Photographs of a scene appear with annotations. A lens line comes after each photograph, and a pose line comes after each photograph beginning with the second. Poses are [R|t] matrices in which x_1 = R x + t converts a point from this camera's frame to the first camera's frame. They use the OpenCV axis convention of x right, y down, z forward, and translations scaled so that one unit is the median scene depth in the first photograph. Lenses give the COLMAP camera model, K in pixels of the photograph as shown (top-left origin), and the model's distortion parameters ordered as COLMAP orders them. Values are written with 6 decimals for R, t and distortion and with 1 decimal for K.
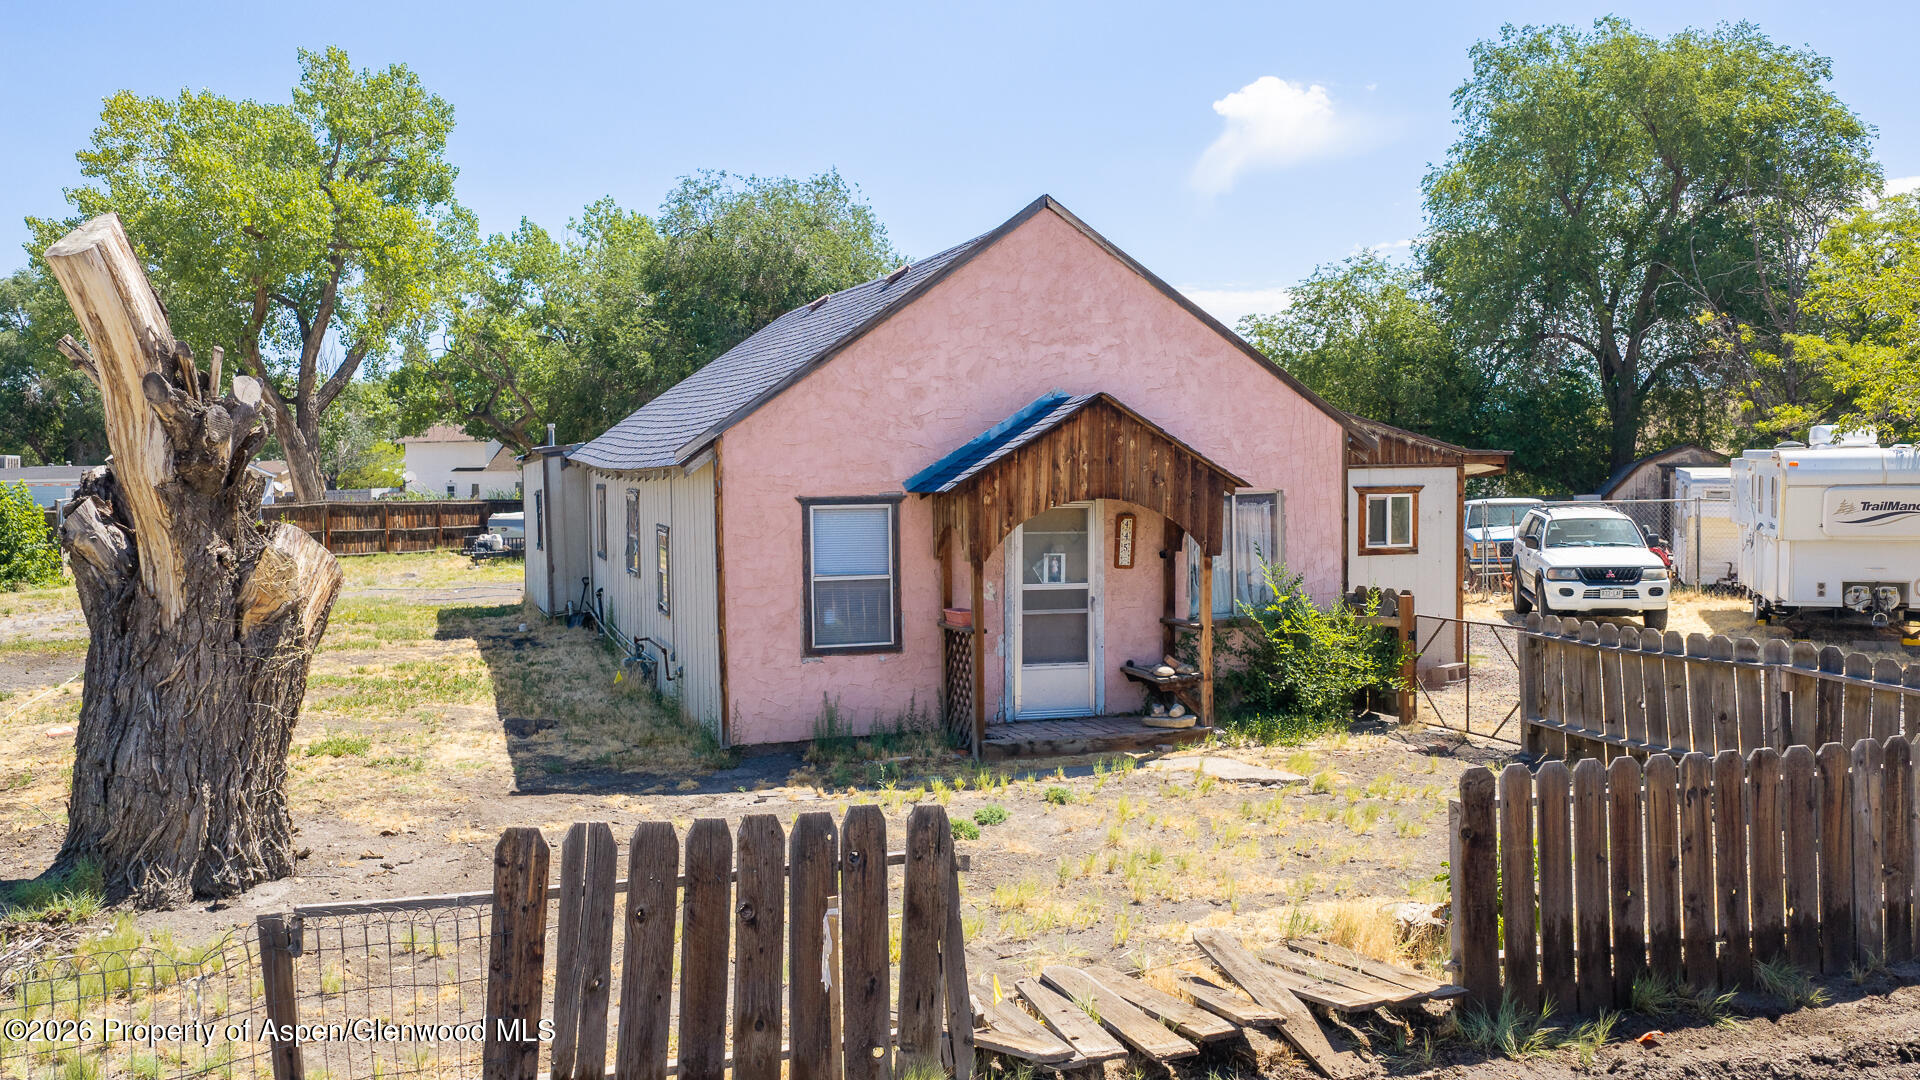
lens RADIAL K [[1597.0, 0, 964.1], [0, 1597.0, 535.3], [0, 0, 1]] dist [0.026812, -0.059475]
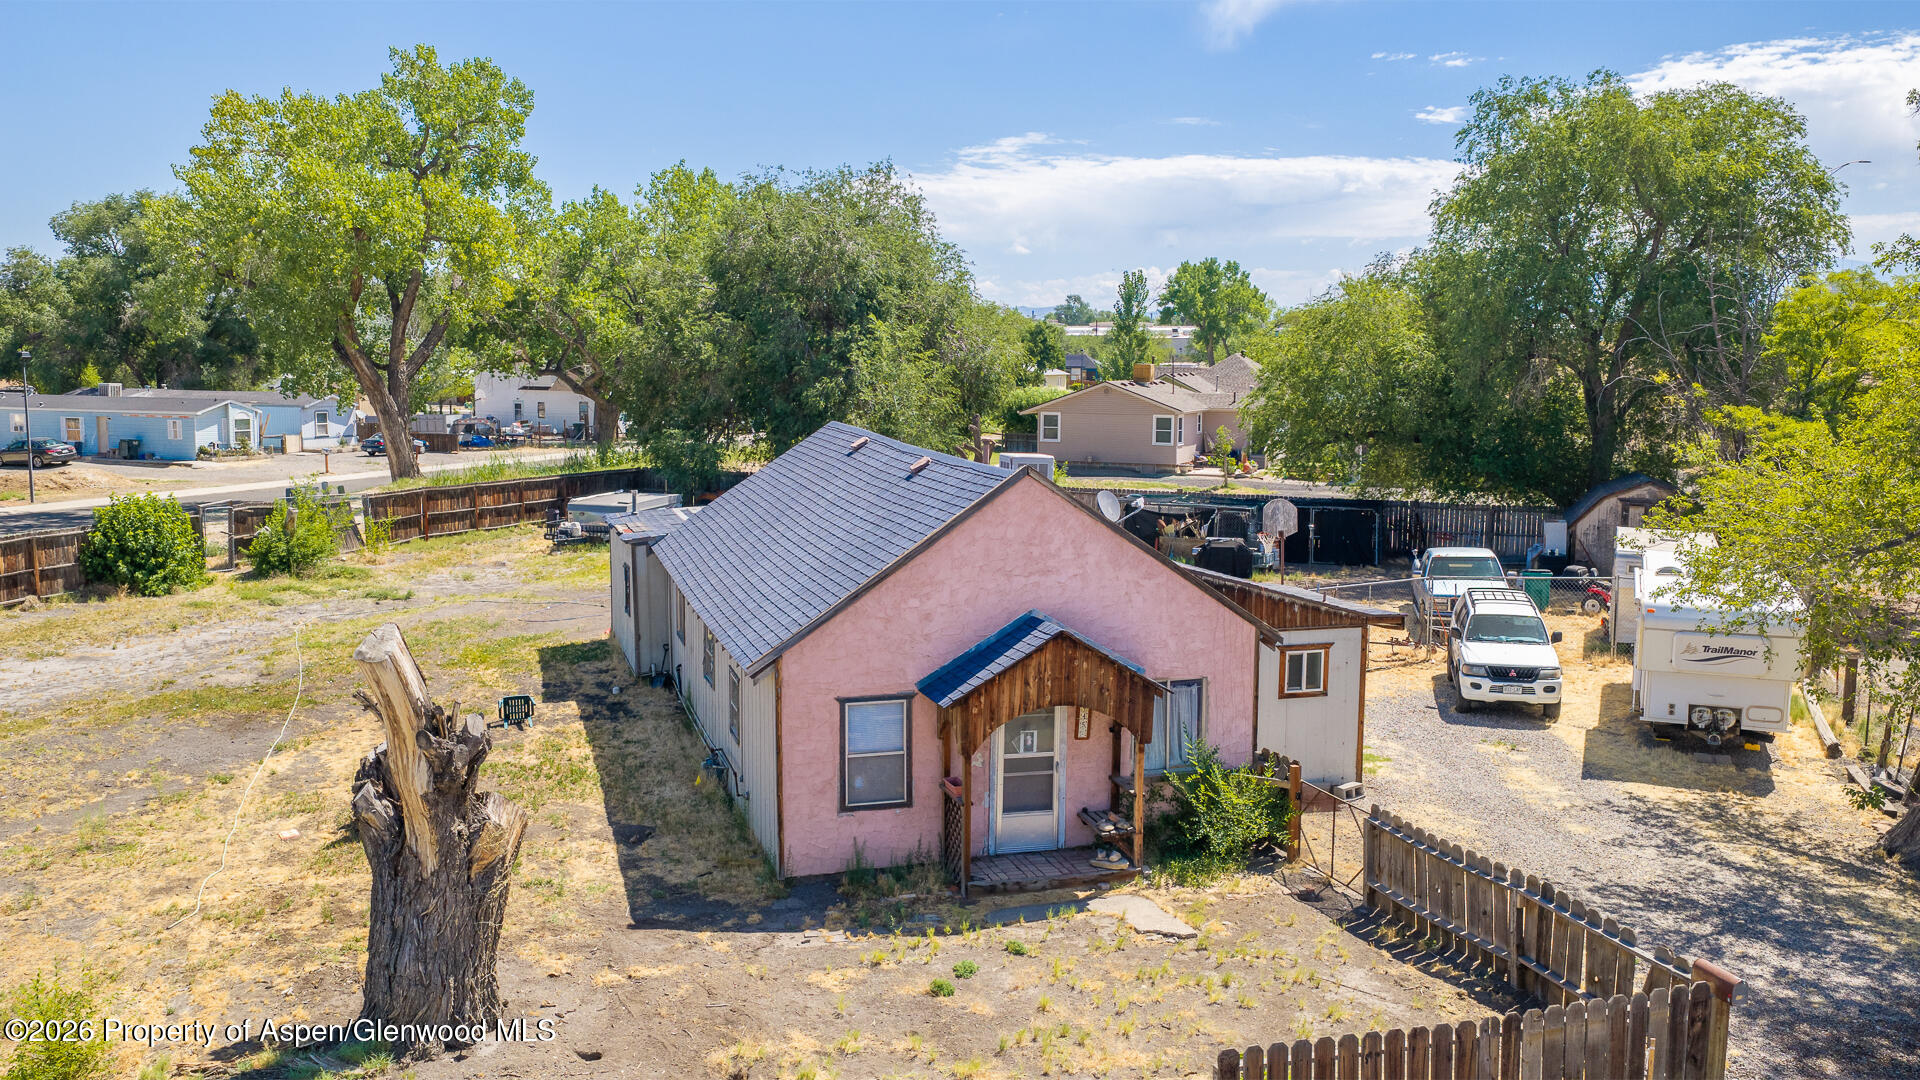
lens RADIAL K [[1597.0, 0, 964.1], [0, 1597.0, 535.3], [0, 0, 1]] dist [0.026812, -0.059475]
pose [[0.999279, 0.022249, -0.030761, 0.041614], [-0.019788, 0.996747, 0.078122, -0.264069], [0.032399, -0.077457, 0.996469, -0.328426]]
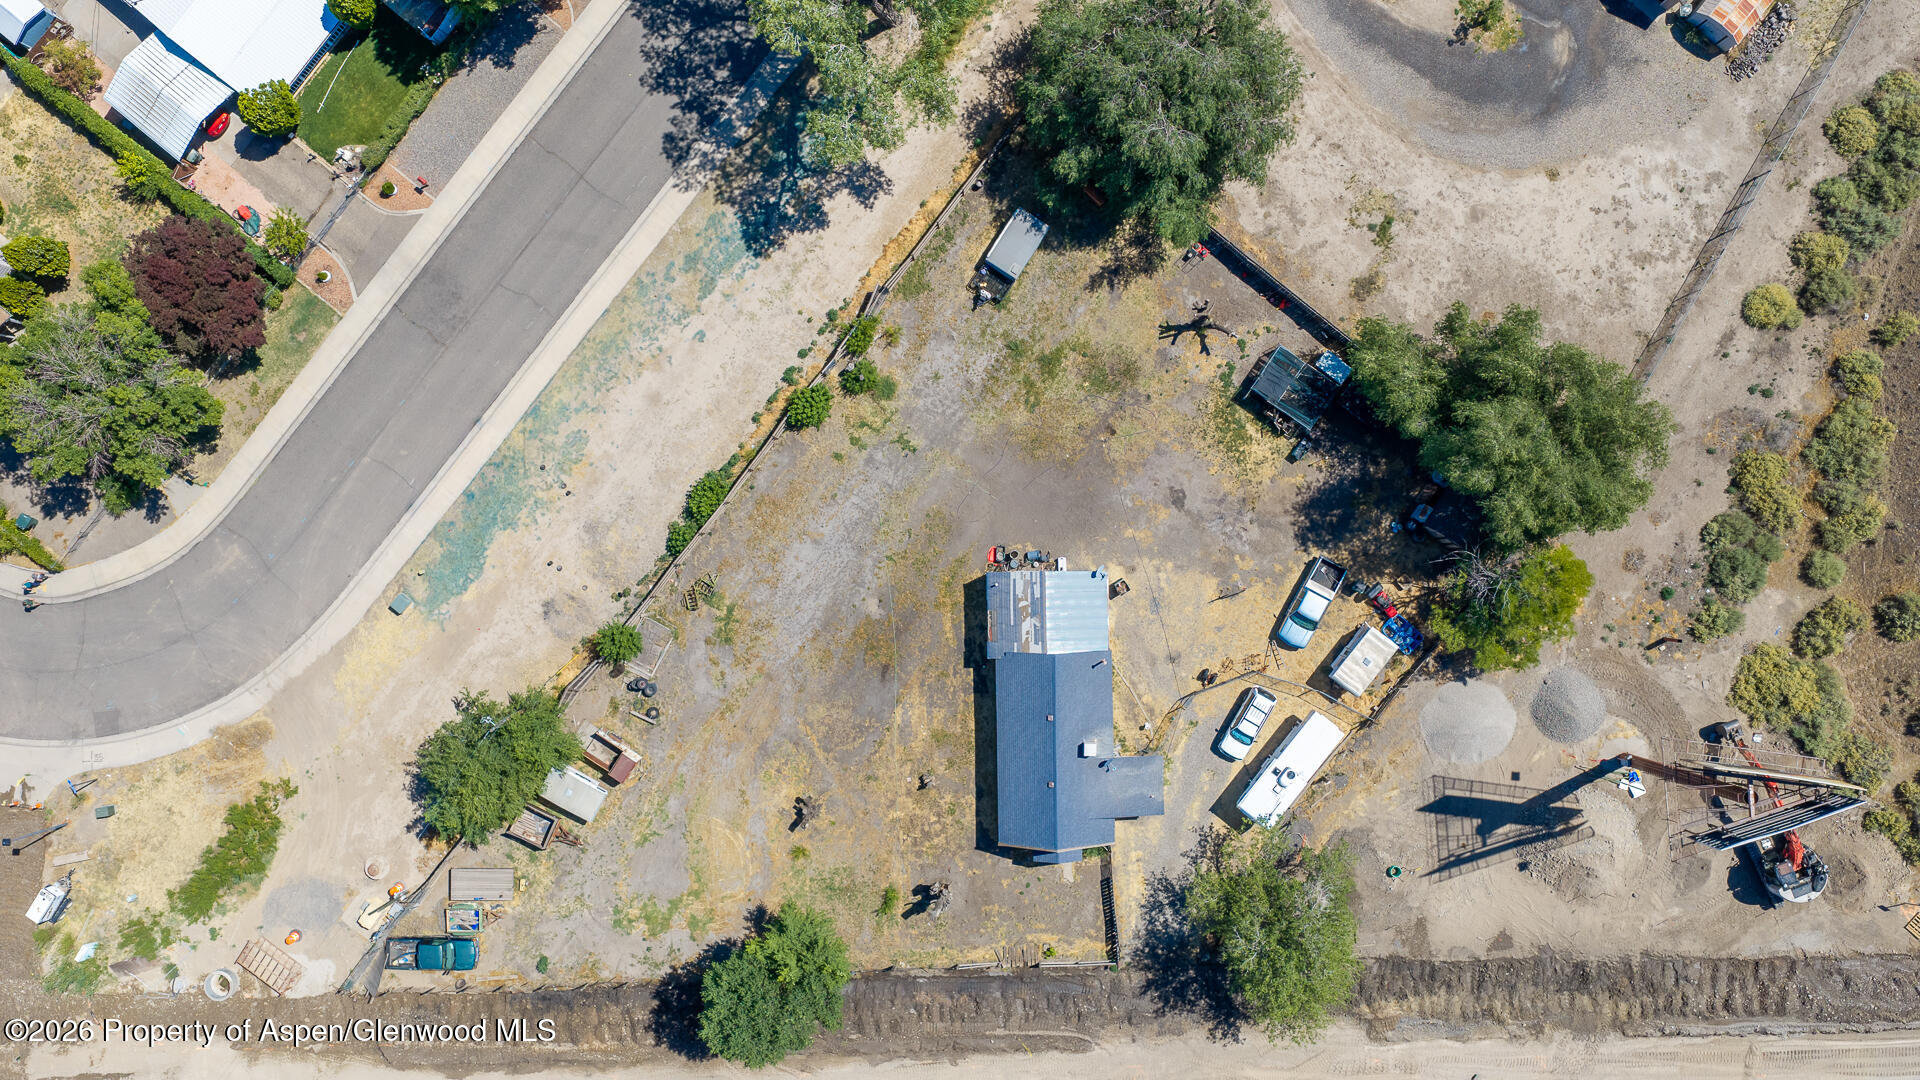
lens RADIAL K [[1584.8, 0, 960.0], [0, 1584.8, 540.0], [0, 0, 1]] dist [0.024141, -0.054652]
pose [[0.951924, 0.305932, -0.015677, -0.606652], [0.003155, 0.041382, 0.999138, -6.669952], [0.306318, -0.951153, 0.038427, 1.854943]]
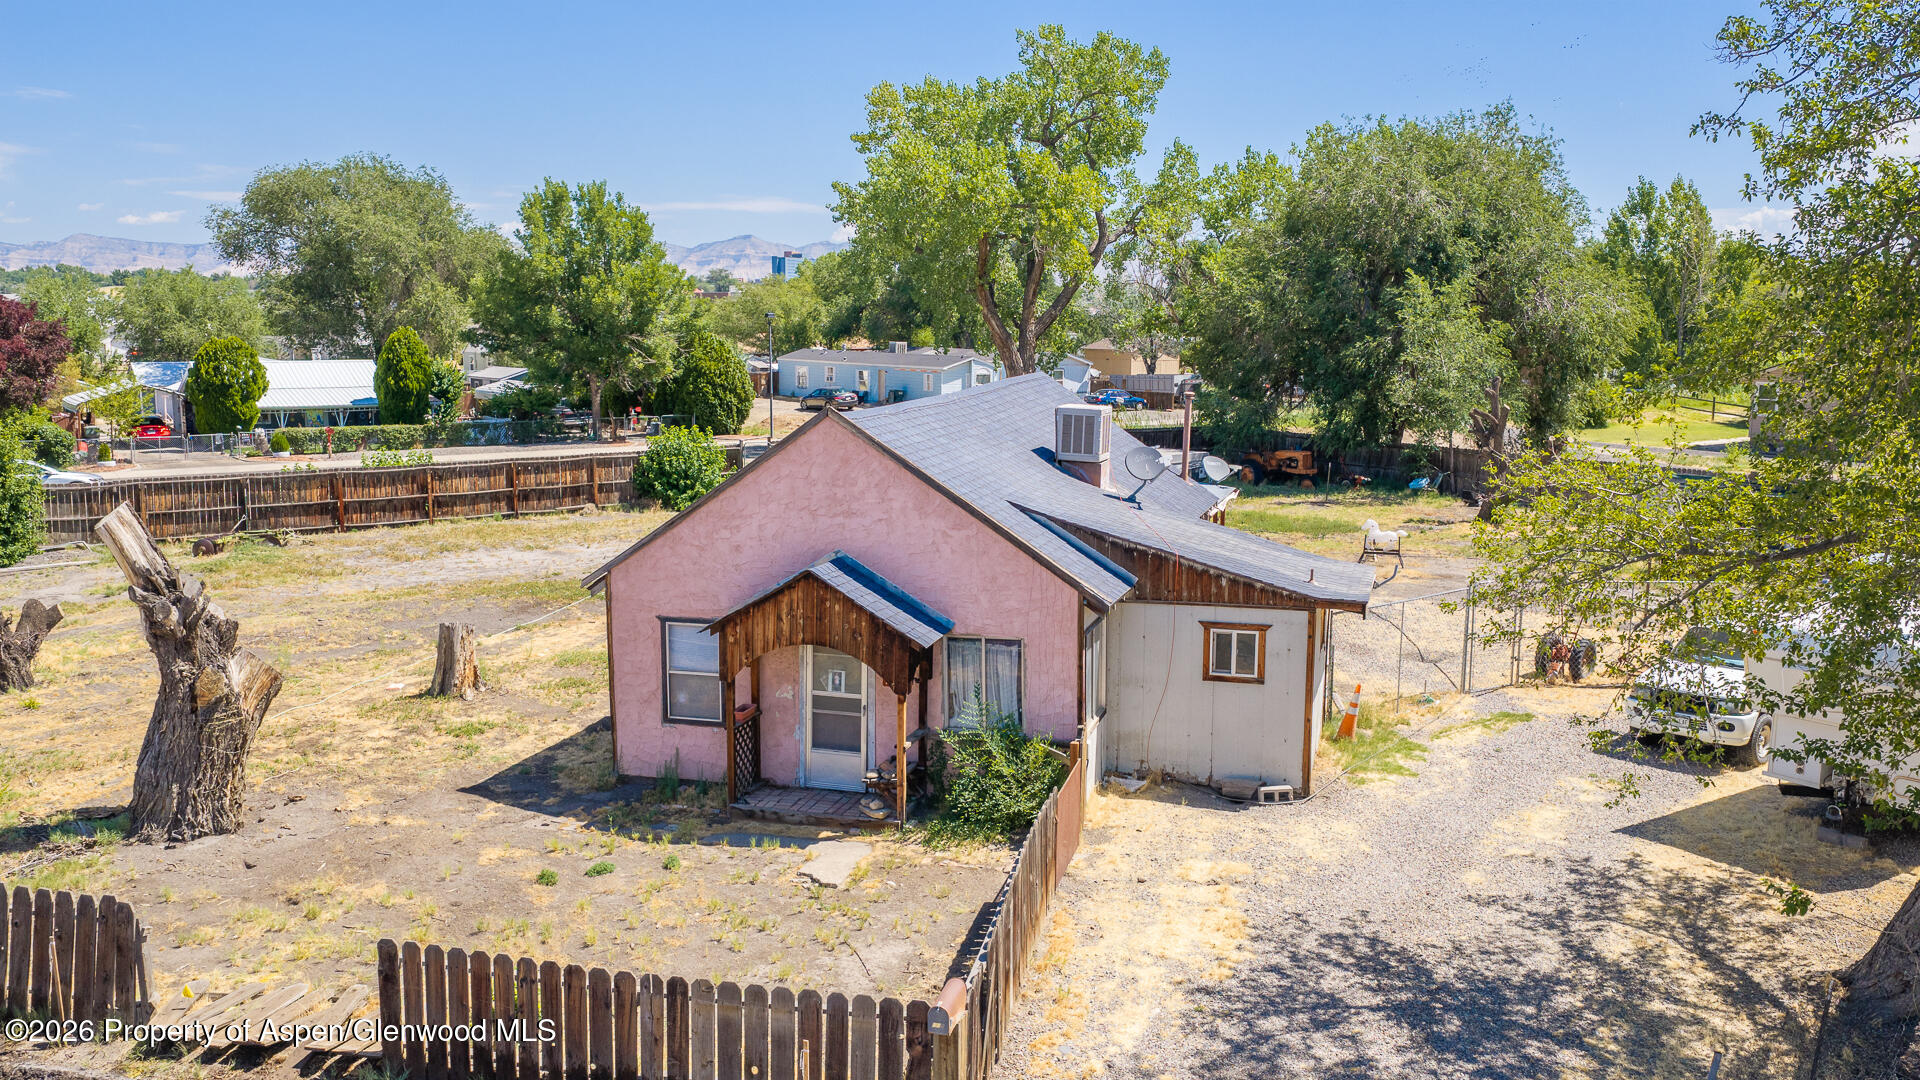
lens RADIAL K [[1597.0, 0, 964.1], [0, 1597.0, 535.3], [0, 0, 1]] dist [0.026812, -0.059475]
pose [[0.825521, 0.094356, -0.556429, 0.917755], [-0.036325, 0.992764, 0.114454, -0.269693], [0.563202, -0.074272, 0.822975, -0.039512]]
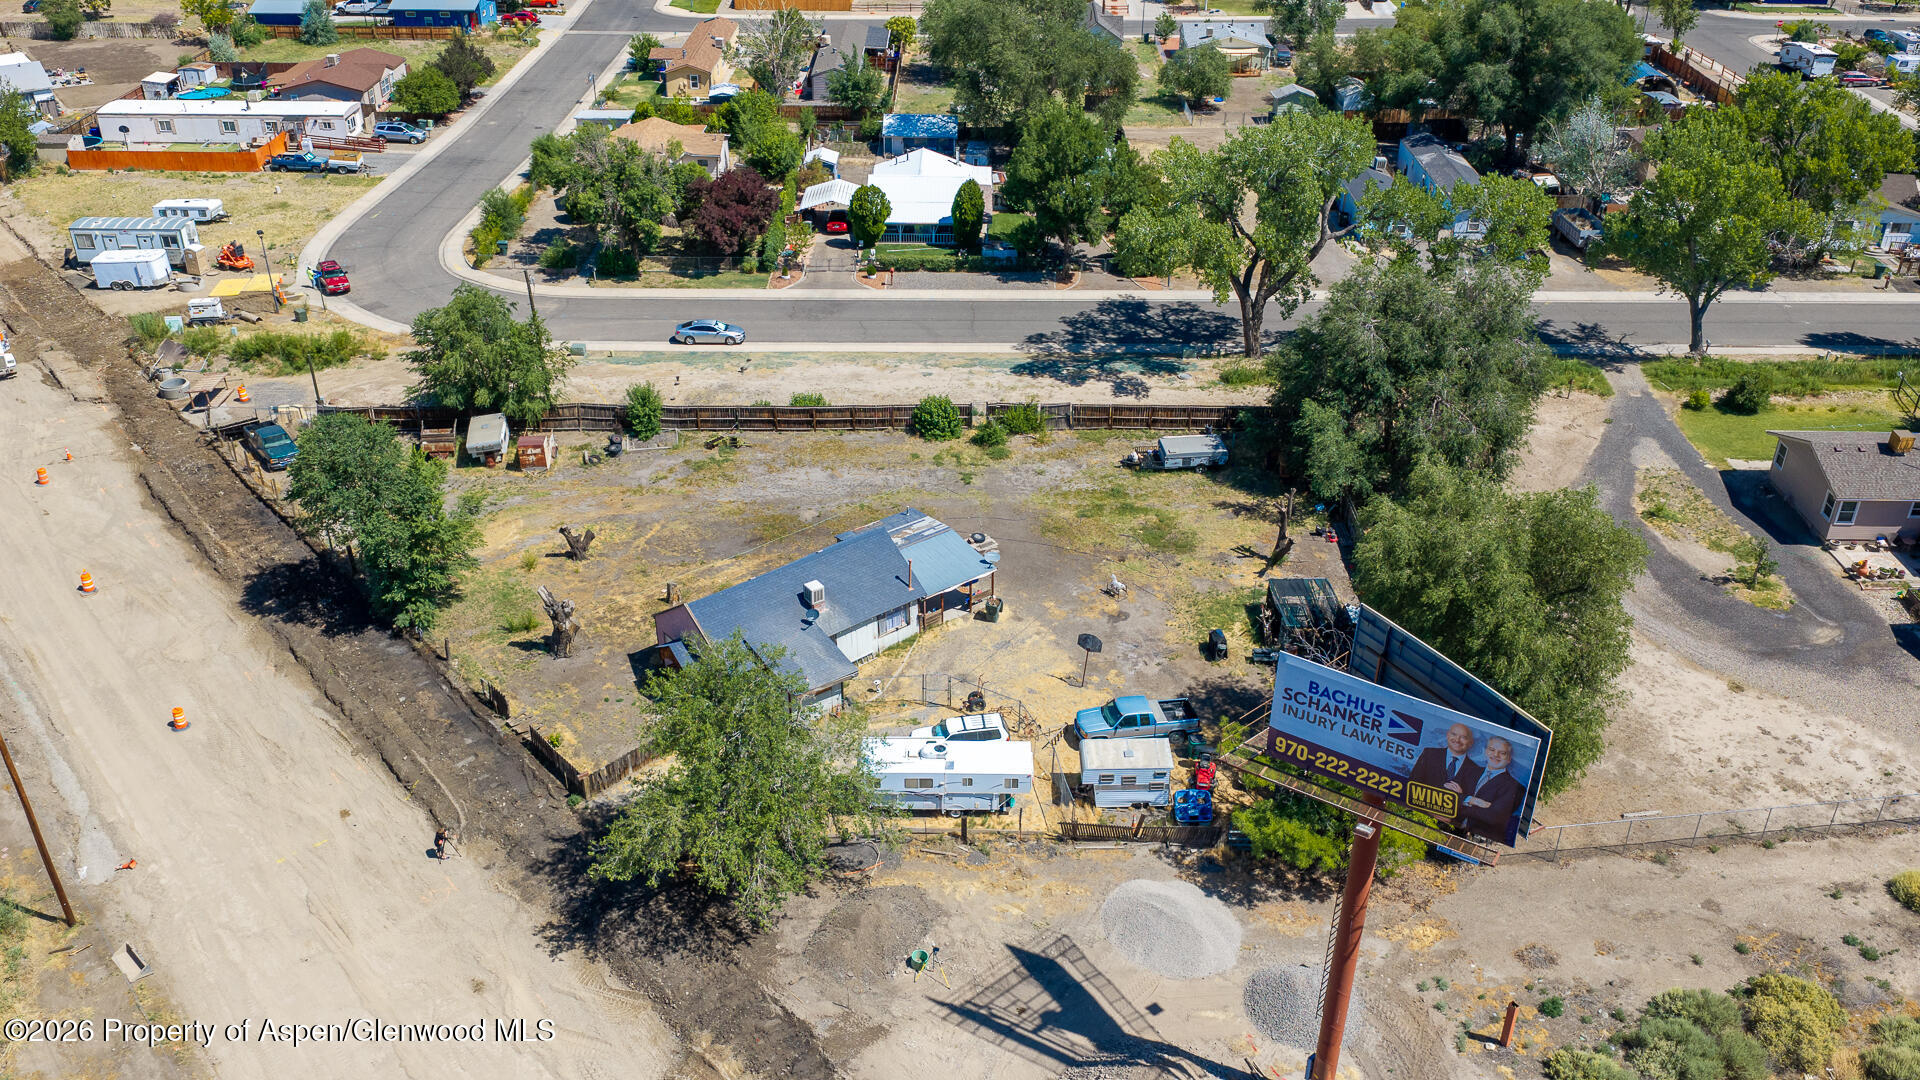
lens RADIAL K [[1584.8, 0, 960.0], [0, 1584.8, 540.0], [0, 0, 1]] dist [0.024141, -0.054652]
pose [[0.350860, 0.479299, -0.804469, 4.368319], [-0.047176, 0.867039, 0.496002, -2.971739], [0.935239, -0.136076, 0.326821, 0.212927]]
